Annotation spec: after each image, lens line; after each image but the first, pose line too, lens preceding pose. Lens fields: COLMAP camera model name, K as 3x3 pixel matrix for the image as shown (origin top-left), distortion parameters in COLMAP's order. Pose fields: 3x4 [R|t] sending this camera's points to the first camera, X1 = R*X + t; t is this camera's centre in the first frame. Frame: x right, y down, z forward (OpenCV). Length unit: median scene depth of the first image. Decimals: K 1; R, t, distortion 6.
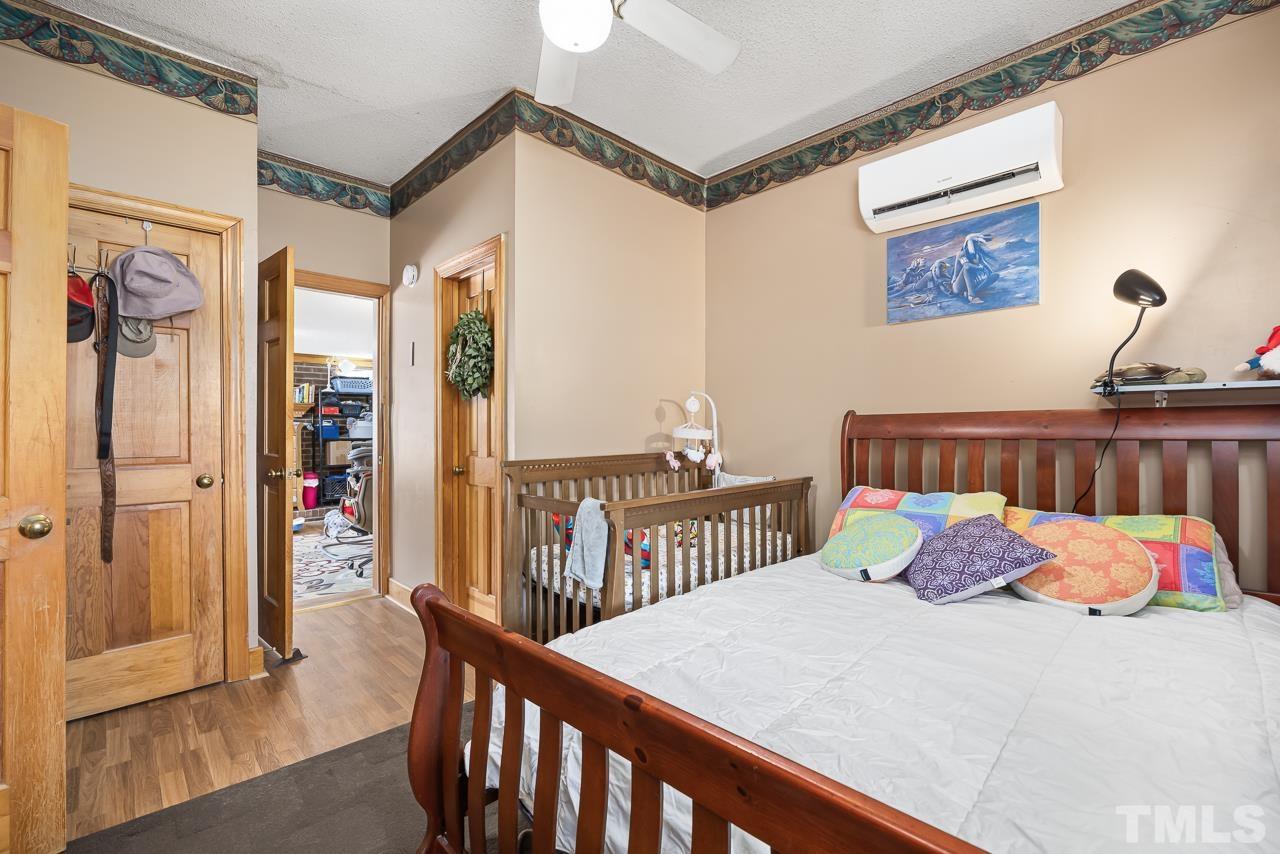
lens RADIAL K [[561.1, 0, 641.3], [0, 561.1, 433.2], [0, 0, 1]] dist [-0.000233, 0.000004]
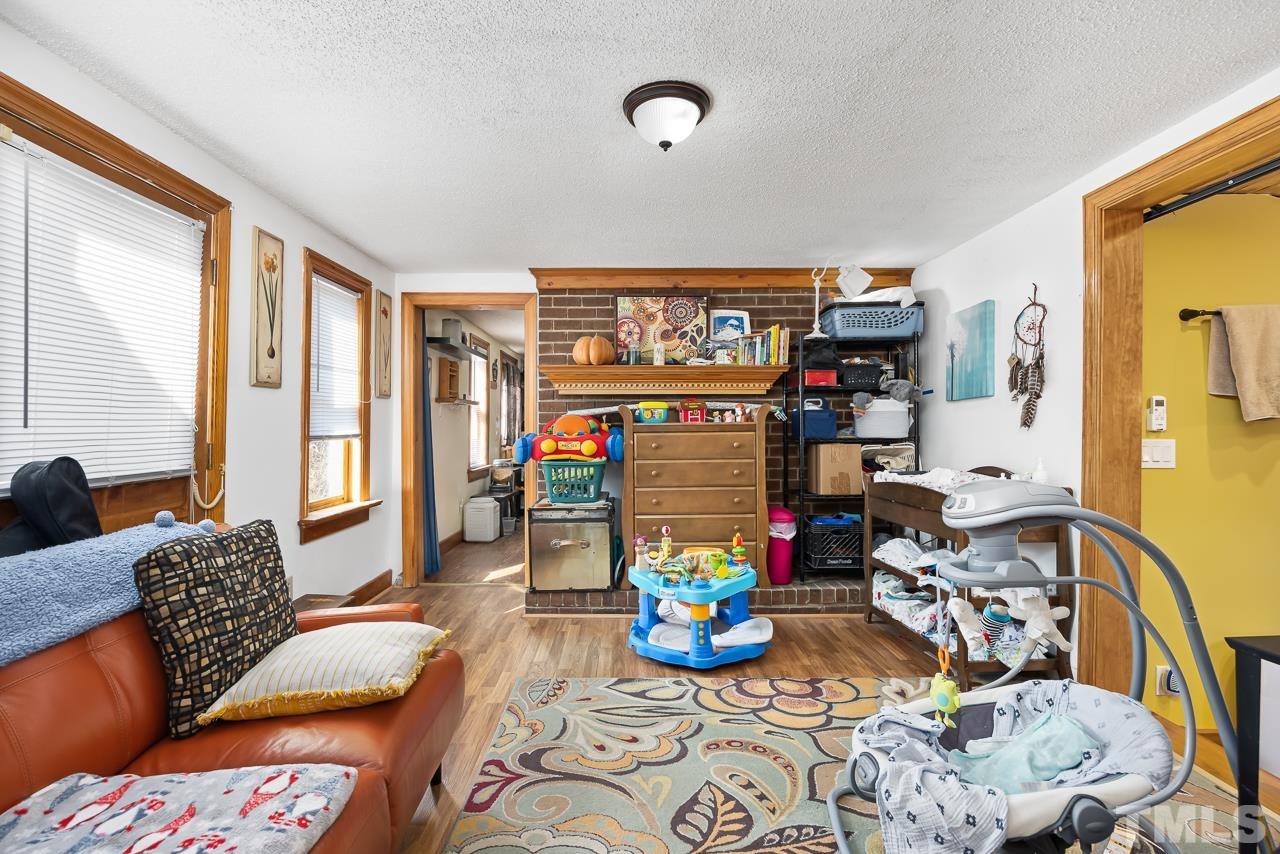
lens RADIAL K [[561.1, 0, 638.7], [0, 561.1, 421.9], [0, 0, 1]] dist [-0.000233, 0.000004]
pose [[0.731447, 0.005594, -0.681875, -0.360746], [-0.007777, 0.999970, -0.000139, -0.002902], [0.681854, 0.005405, 0.731468, 0.578947]]
